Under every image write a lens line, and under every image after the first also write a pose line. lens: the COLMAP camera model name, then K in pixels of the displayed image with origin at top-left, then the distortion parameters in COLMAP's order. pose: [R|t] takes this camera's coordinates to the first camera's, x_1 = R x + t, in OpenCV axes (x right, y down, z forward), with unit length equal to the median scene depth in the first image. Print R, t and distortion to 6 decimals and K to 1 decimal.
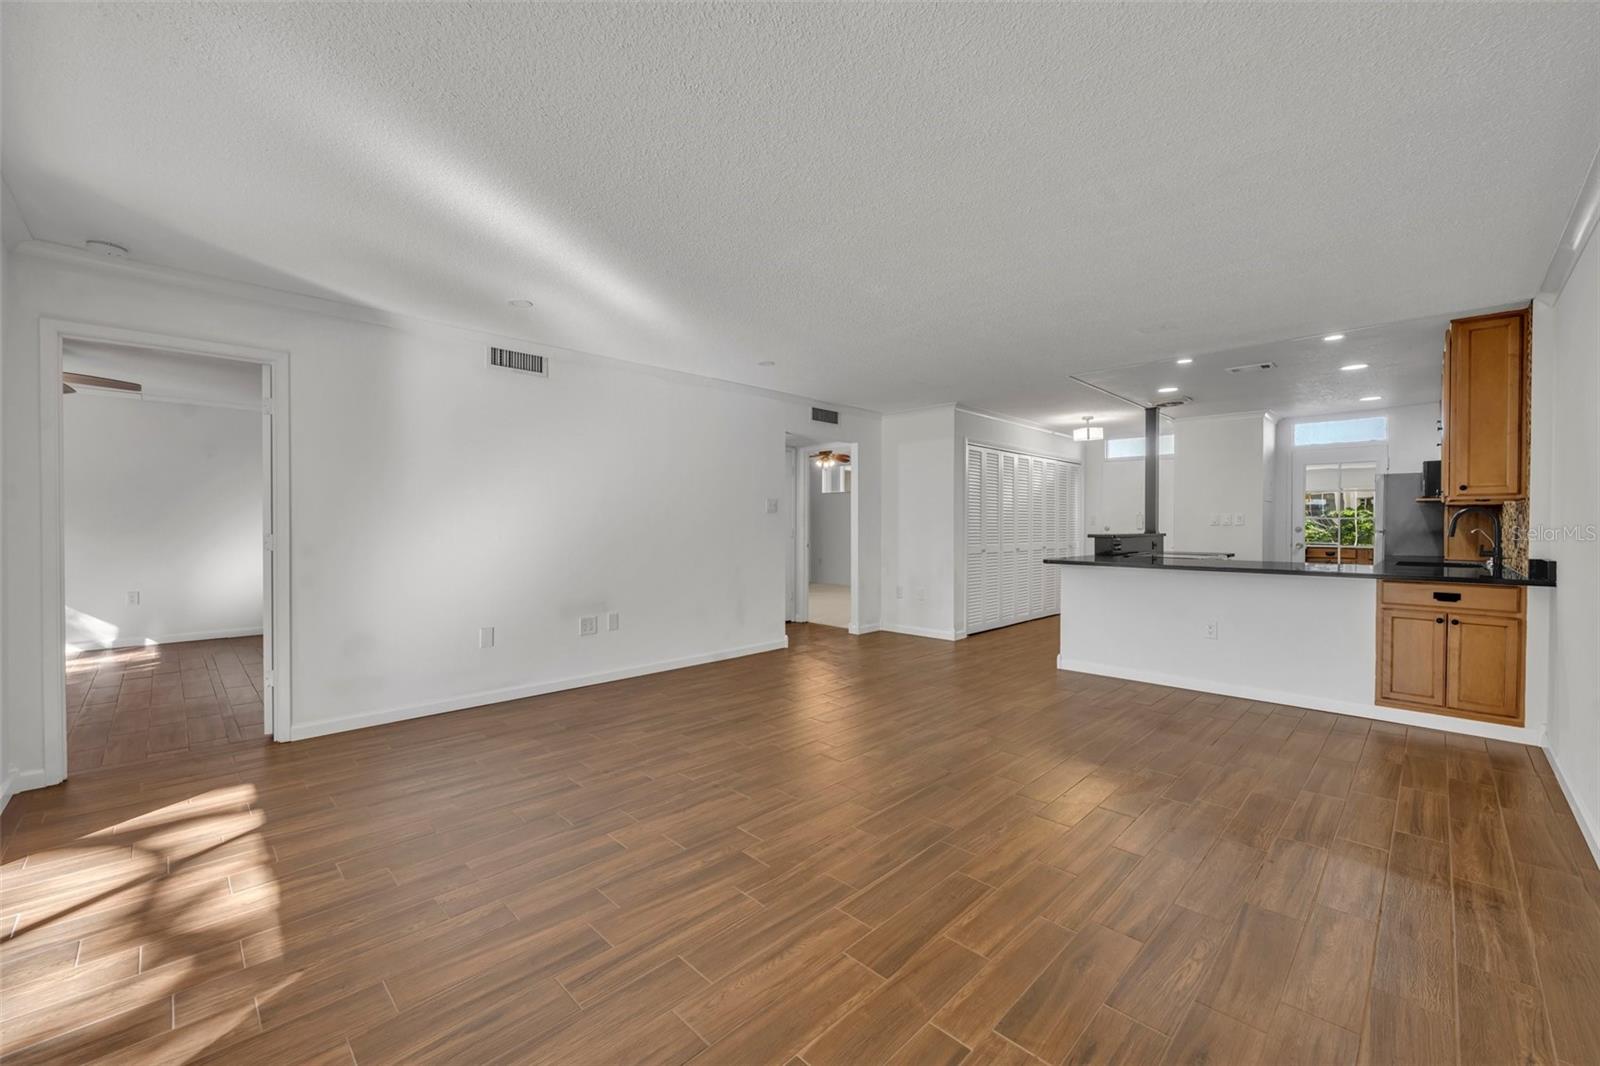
lens RADIAL K [[640.8, 0, 810.9], [0, 640.8, 526.5], [0, 0, 1]] dist [-0.004138, 0.000422]
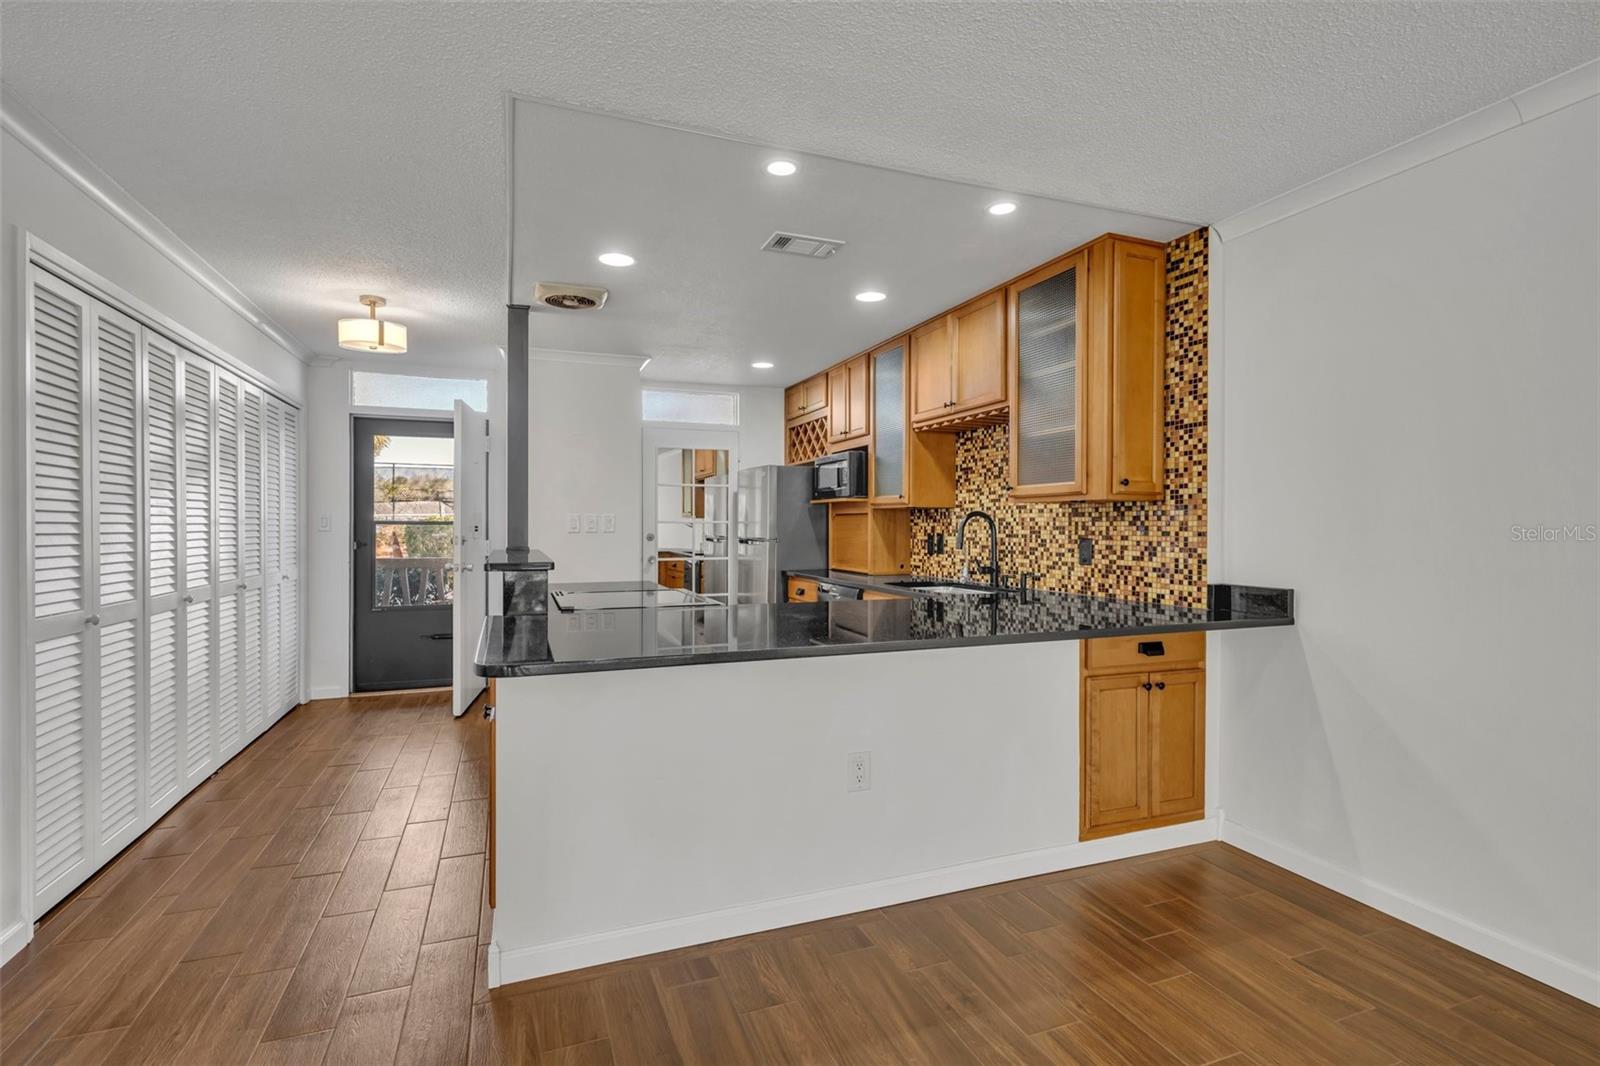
lens RADIAL K [[727.7, 0, 791.3], [0, 727.7, 529.5], [0, 0, 1]] dist [-0.002981, -0.000362]
pose [[0.414172, -0.007994, 0.910163, 0.178912], [0.004141, 0.999968, 0.006898, -0.018294], [-0.910189, 0.000912, 0.414192, 1.070883]]
